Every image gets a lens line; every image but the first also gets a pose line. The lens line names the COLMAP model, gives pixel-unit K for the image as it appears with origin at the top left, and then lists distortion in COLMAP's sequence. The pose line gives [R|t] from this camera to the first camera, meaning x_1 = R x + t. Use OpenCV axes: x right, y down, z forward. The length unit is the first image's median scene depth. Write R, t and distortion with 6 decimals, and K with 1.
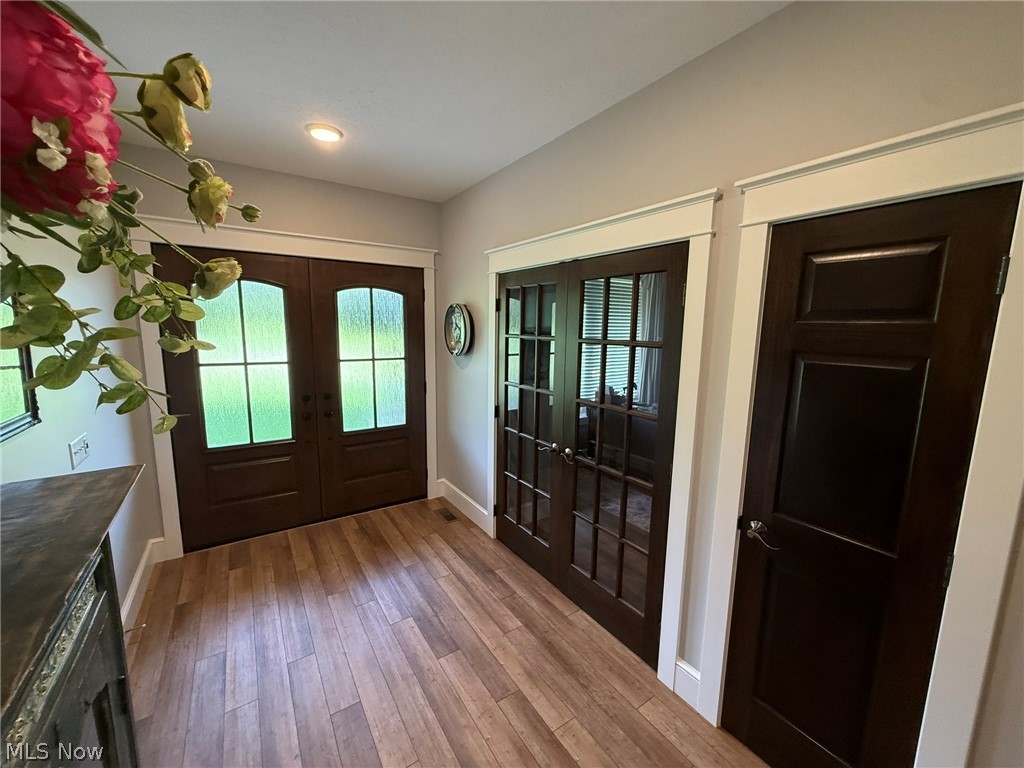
lens RADIAL K [[406.3, 0, 509.3], [0, 406.3, 381.9], [0, 0, 1]] dist [-0.000886, 0.000100]
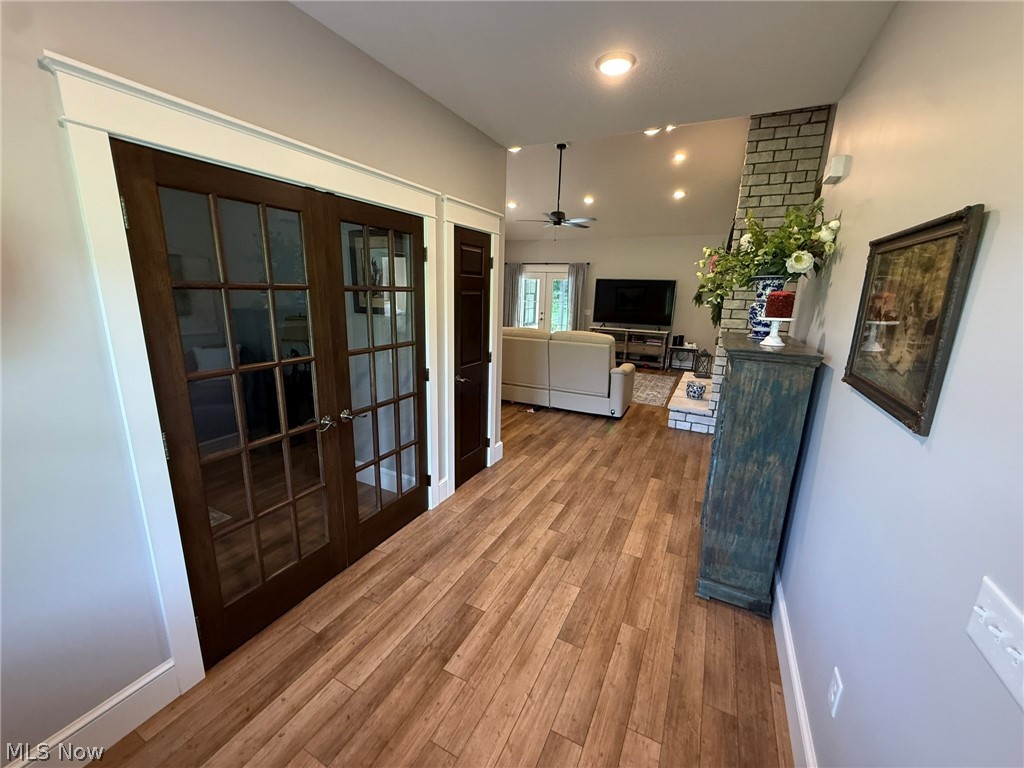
lens RADIAL K [[406.3, 0, 511.5], [0, 406.3, 382.9], [0, 0, 1]] dist [-0.000886, 0.000100]
pose [[-0.491167, -0.226259, 0.841167, -0.908171], [0.084527, 0.948738, 0.304551, -0.159757], [-0.866954, 0.220687, -0.446864, 1.234486]]
